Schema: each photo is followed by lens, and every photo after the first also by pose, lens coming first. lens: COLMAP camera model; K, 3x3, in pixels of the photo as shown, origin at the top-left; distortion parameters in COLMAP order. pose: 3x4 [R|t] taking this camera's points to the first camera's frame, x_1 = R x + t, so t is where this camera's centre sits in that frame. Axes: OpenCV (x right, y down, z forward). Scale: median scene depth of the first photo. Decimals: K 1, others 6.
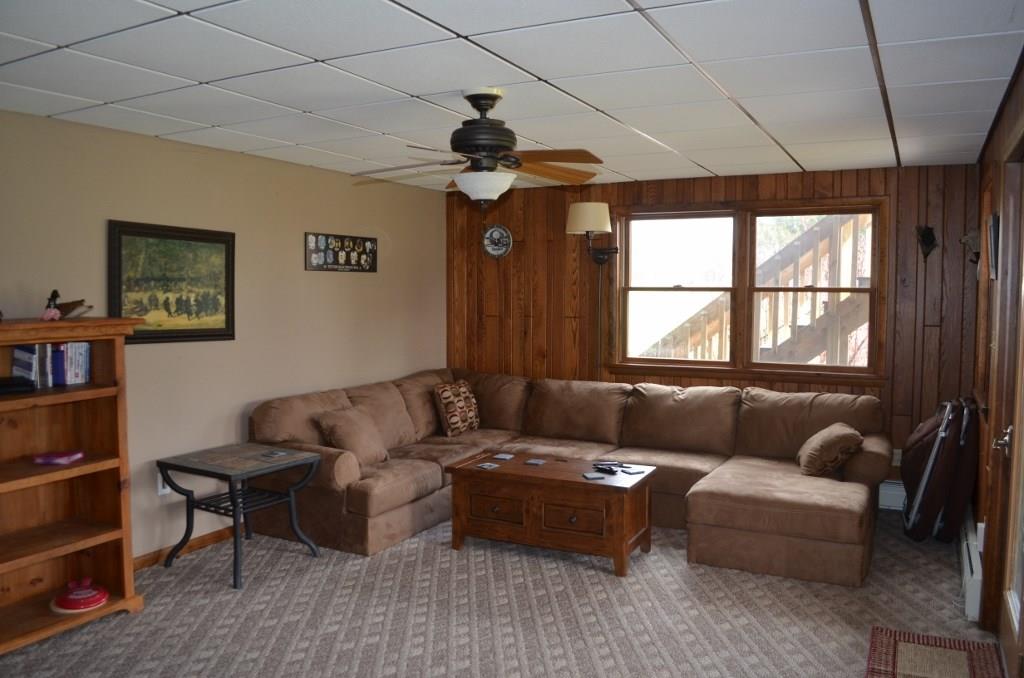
lens RADIAL K [[806.4, 0, 517.1], [0, 806.4, 339.5], [0, 0, 1]] dist [-0.077036, 0.003761]
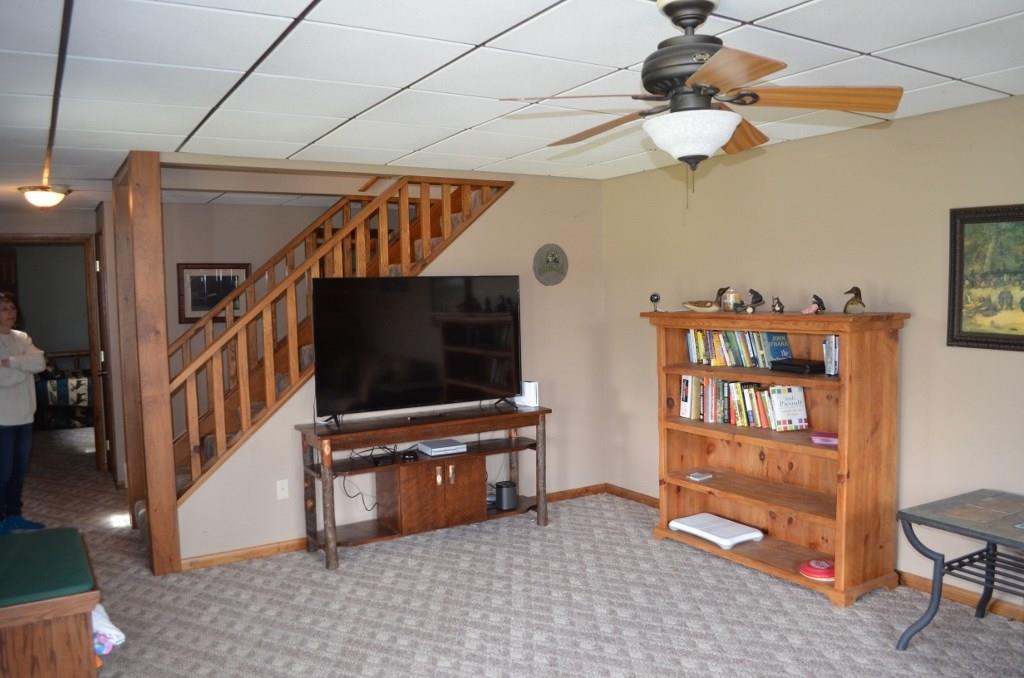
lens RADIAL K [[806.4, 0, 518.6], [0, 806.4, 339.7], [0, 0, 1]] dist [-0.077036, 0.003761]
pose [[-0.514705, 0.055496, -0.855569, 0.506310], [-0.038573, 0.995394, 0.087771, -0.059461], [0.856499, 0.078178, -0.510194, 1.006168]]
